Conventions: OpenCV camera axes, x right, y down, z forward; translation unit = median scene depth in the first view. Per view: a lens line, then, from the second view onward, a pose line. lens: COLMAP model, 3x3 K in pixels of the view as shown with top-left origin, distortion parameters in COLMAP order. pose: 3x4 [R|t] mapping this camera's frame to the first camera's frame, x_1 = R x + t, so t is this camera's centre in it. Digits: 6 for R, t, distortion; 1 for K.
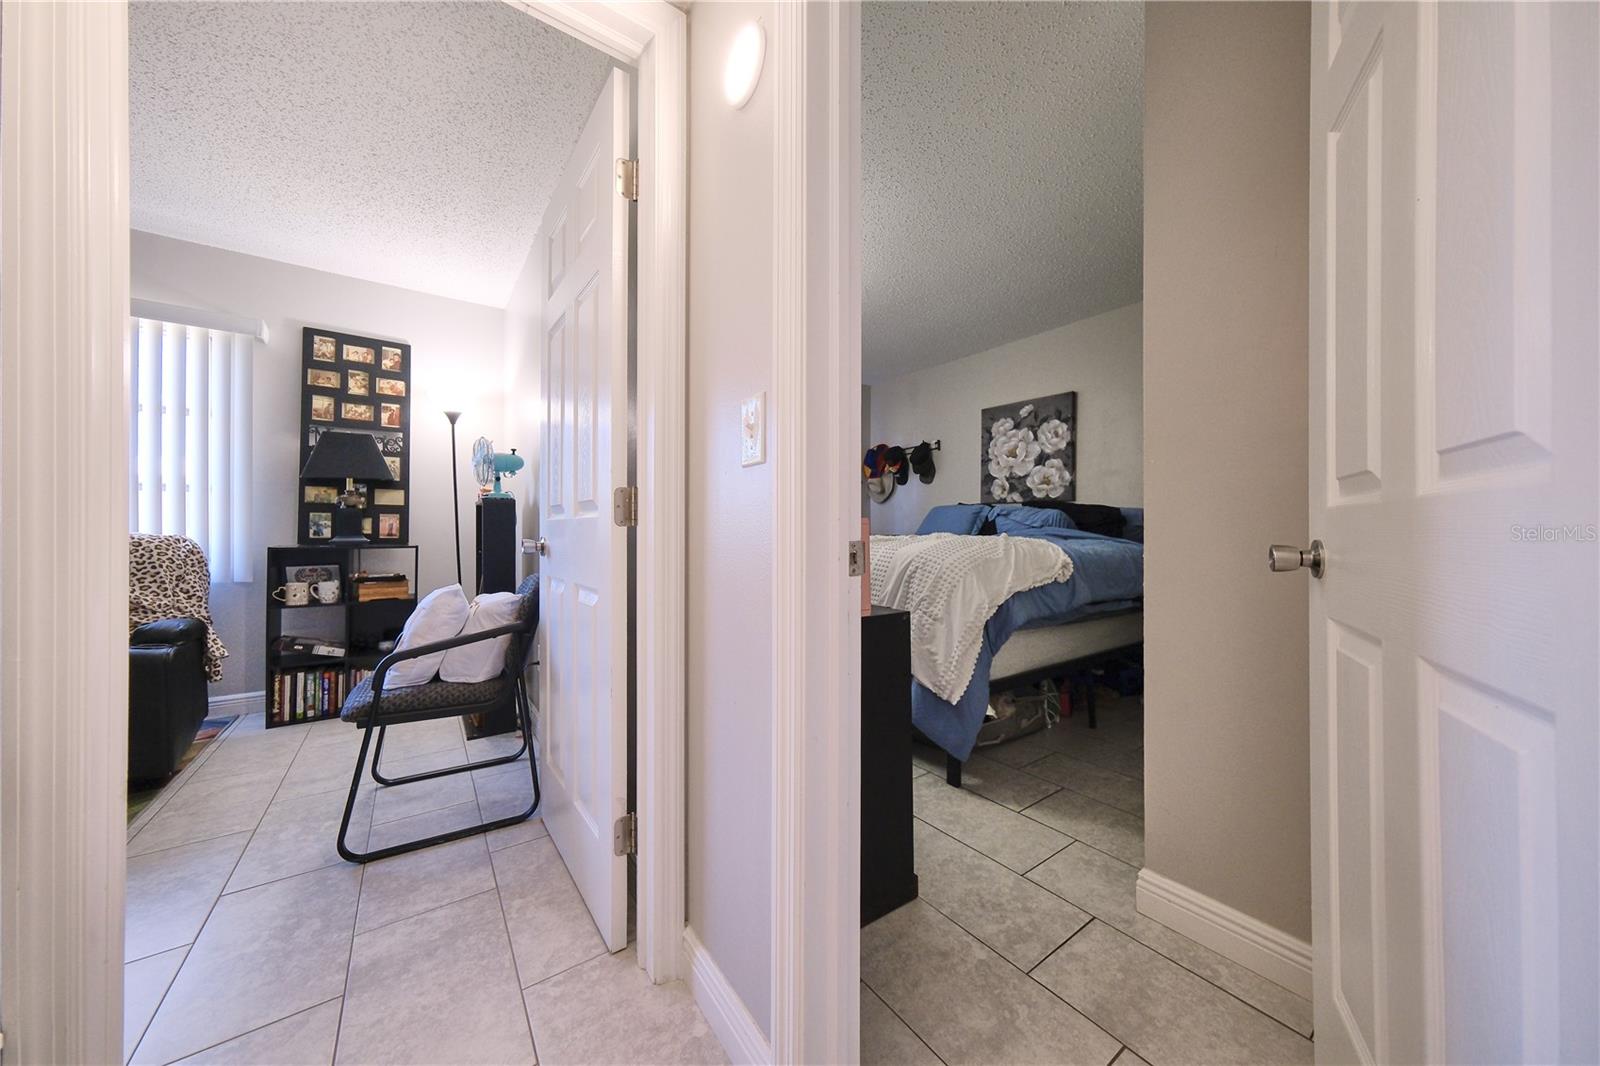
lens RADIAL K [[541.4, 0, 811.8], [0, 541.4, 529.6], [0, 0, 1]] dist [-0.005054, 0.003858]
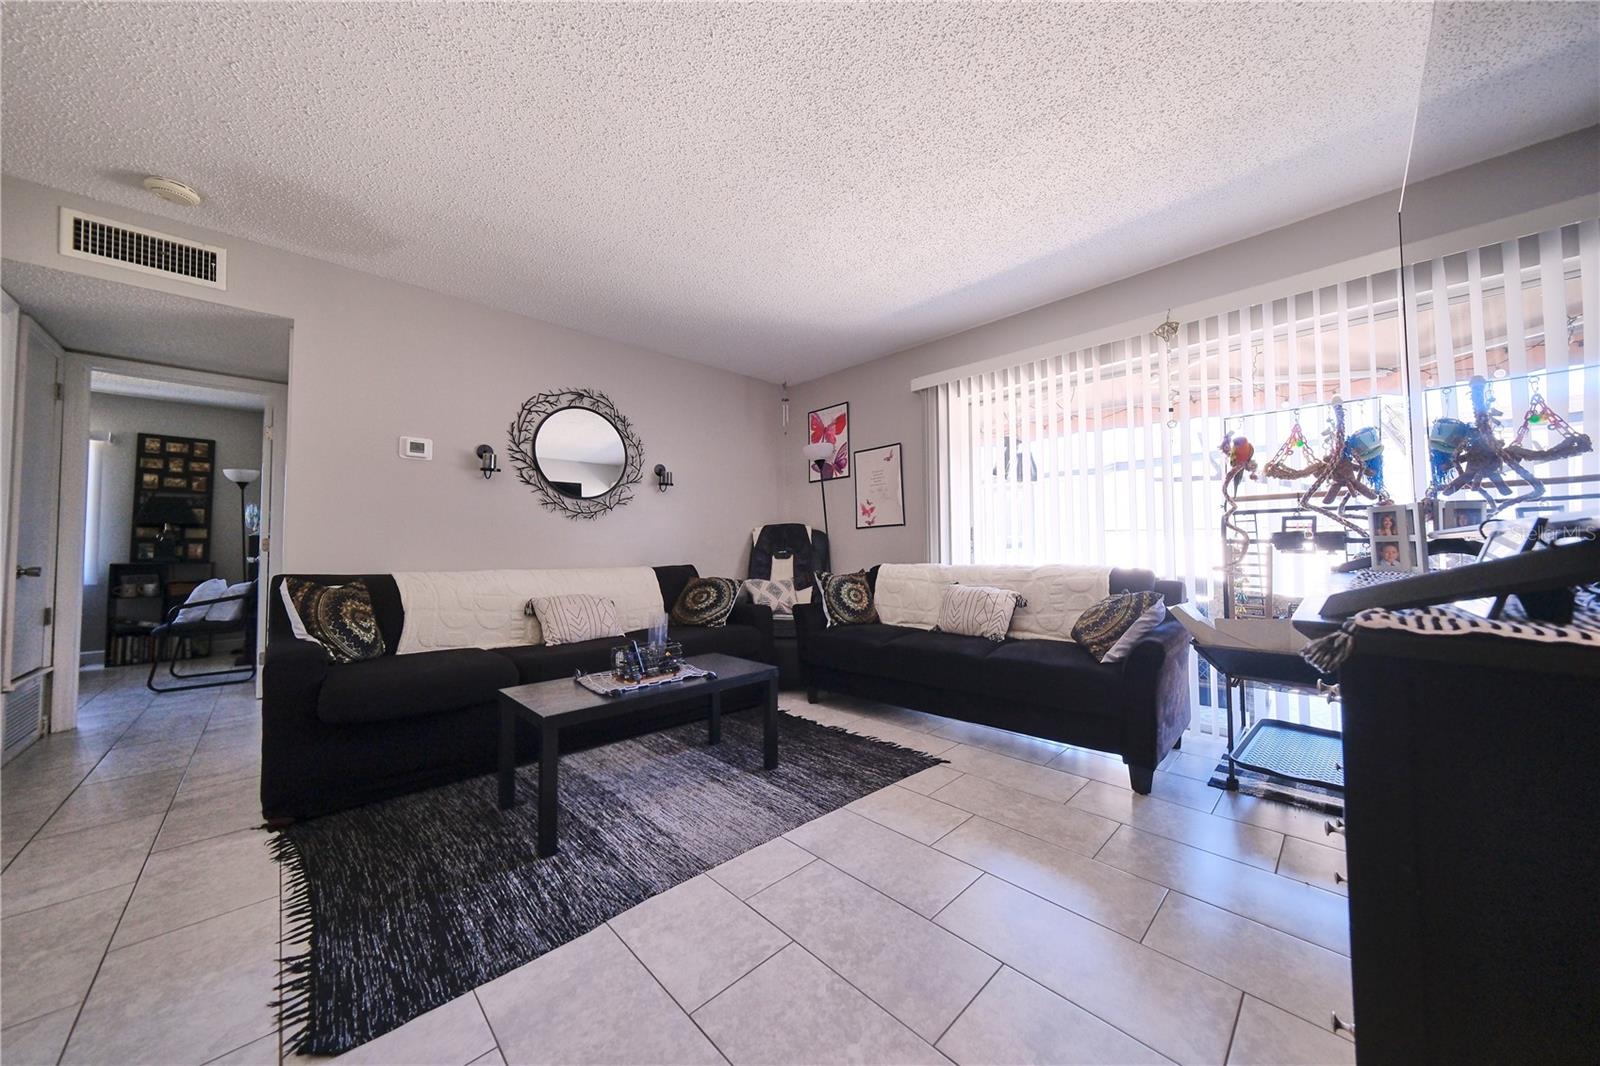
lens RADIAL K [[541.4, 0, 804.9], [0, 541.4, 530.1], [0, 0, 1]] dist [-0.005054, 0.003858]
pose [[0.989909, -0.000640, 0.141701, 0.817365], [0.005523, 0.999404, -0.034066, -0.003066], [-0.141595, 0.034505, 0.989323, -0.891807]]
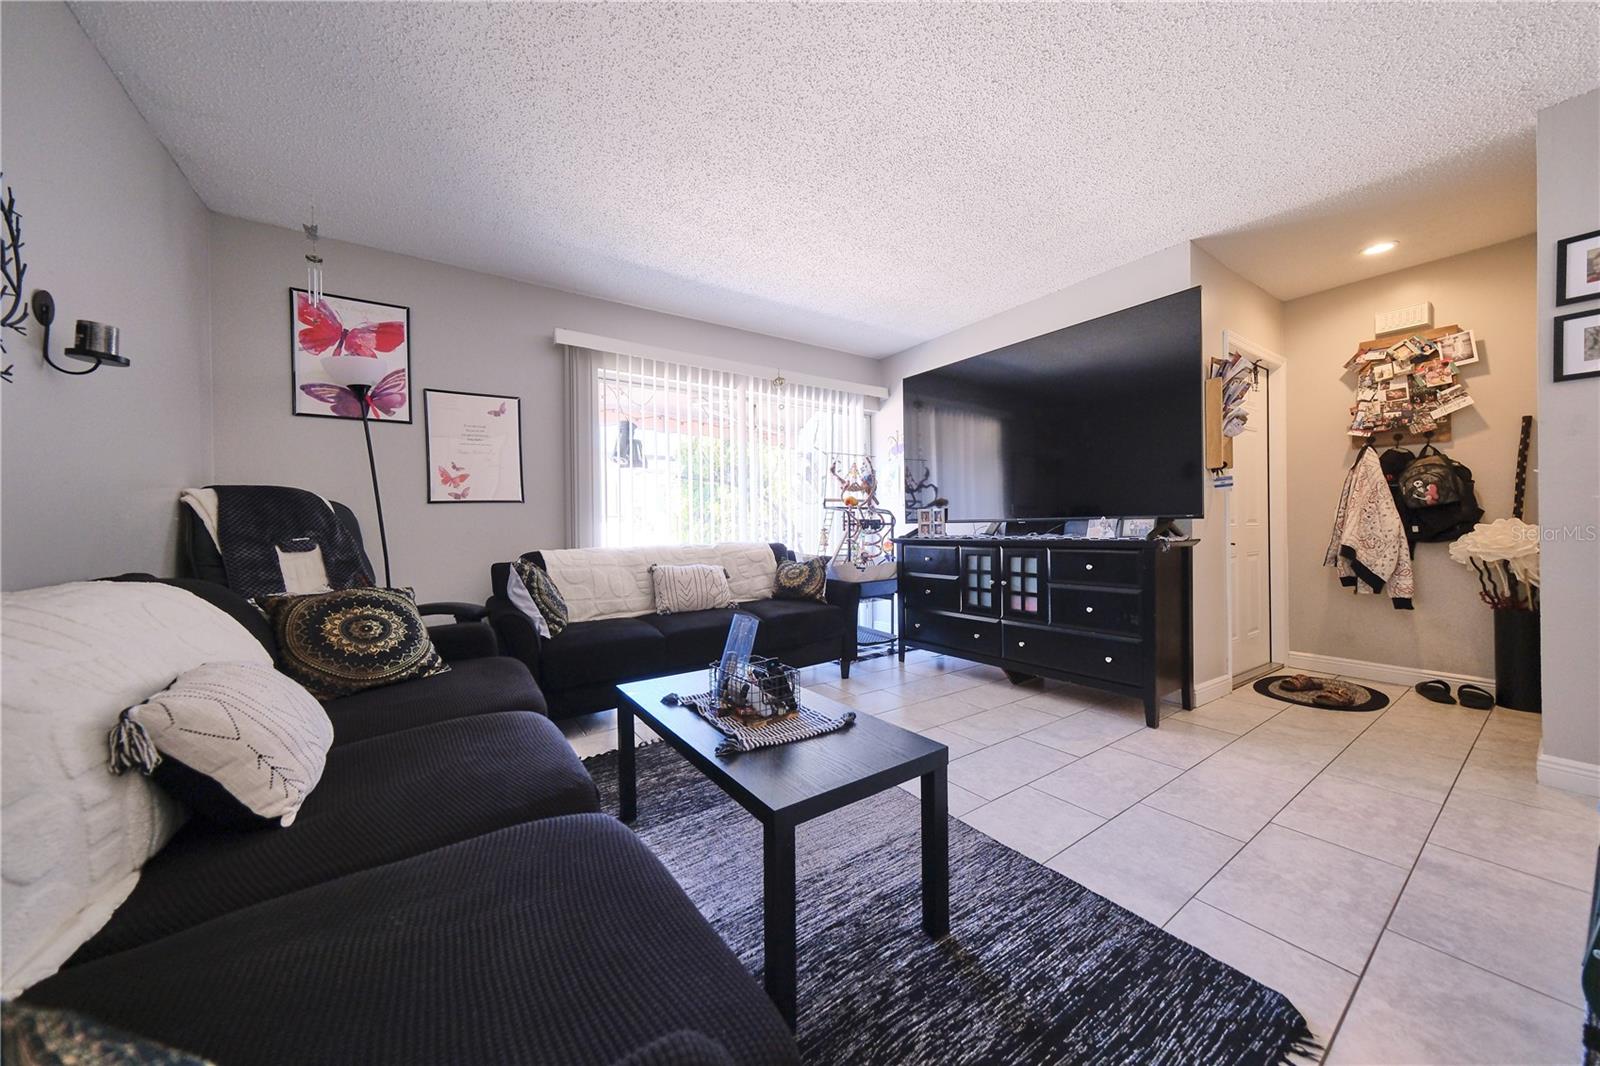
lens RADIAL K [[541.4, 0, 803.2], [0, 541.4, 530.0], [0, 0, 1]] dist [-0.005054, 0.003858]
pose [[0.021576, -0.003357, 0.999762, 0.236382], [0.013186, 0.999908, 0.003073, -0.000738], [-0.999680, 0.013117, 0.021618, -0.225112]]
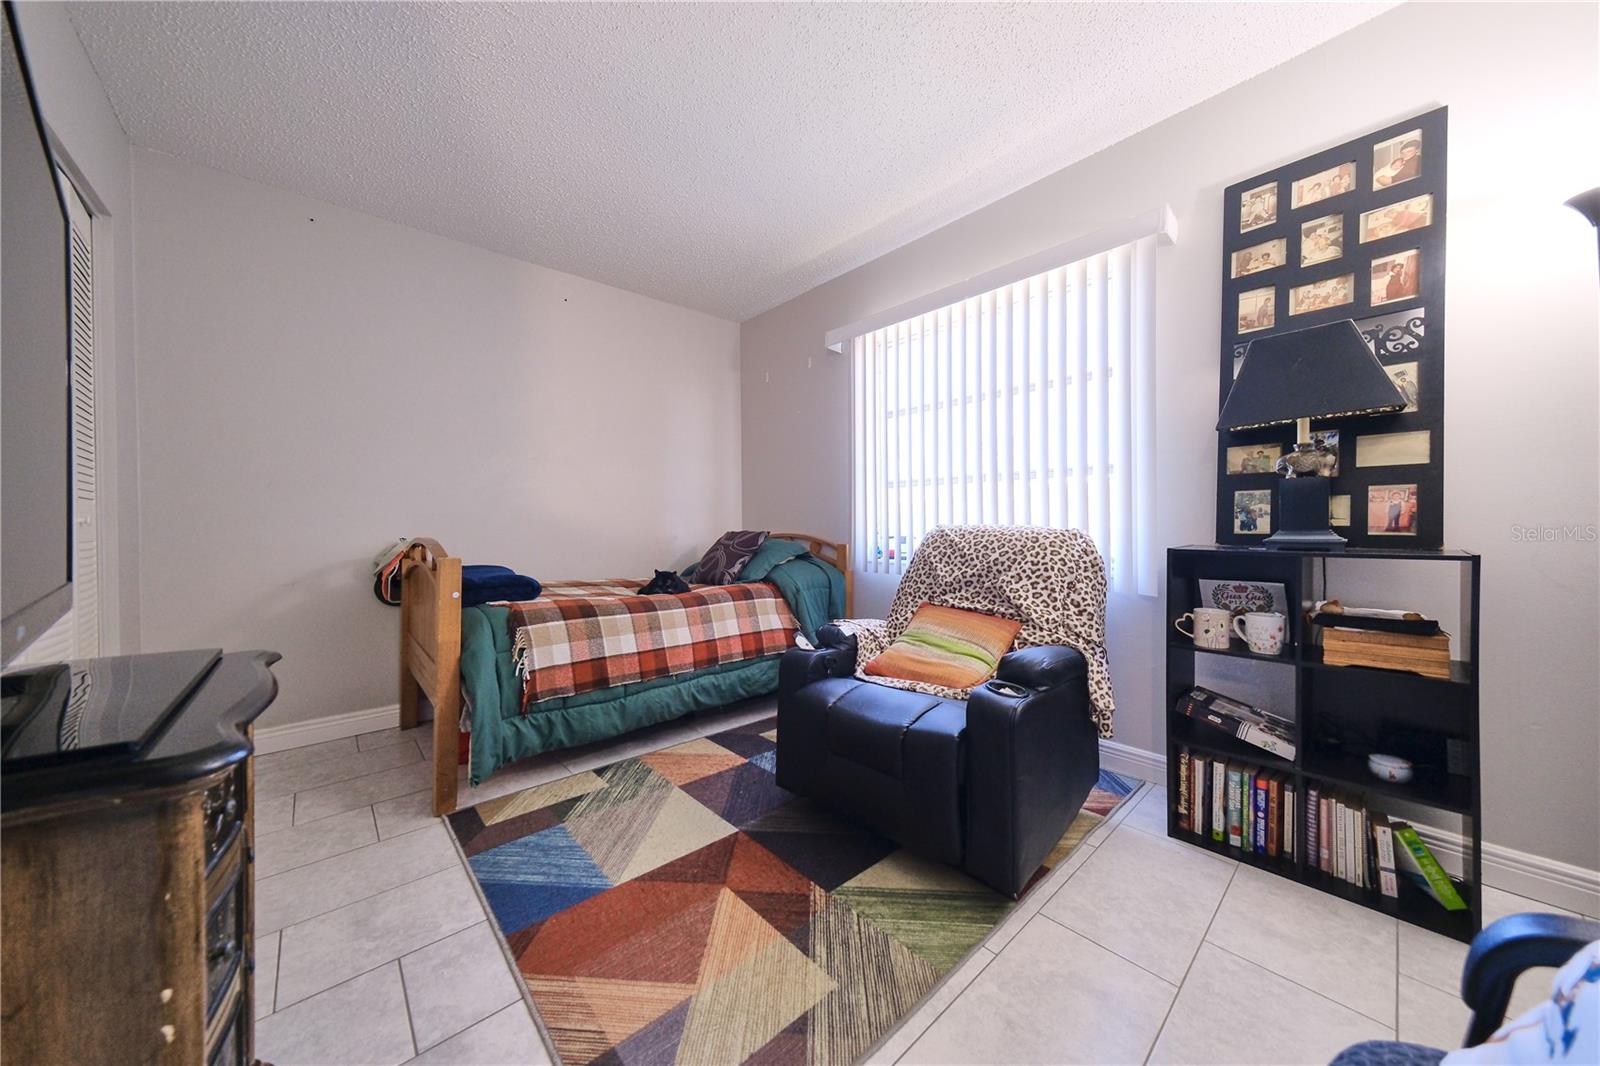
lens RADIAL K [[541.4, 0, 797.3], [0, 541.4, 531.4], [0, 0, 1]] dist [-0.005054, 0.003858]
pose [[0.099537, 0.002319, -0.995031, -0.352377], [0.007983, 0.999963, 0.003129, 0.006514], [0.995002, -0.008255, 0.099515, 0.422796]]
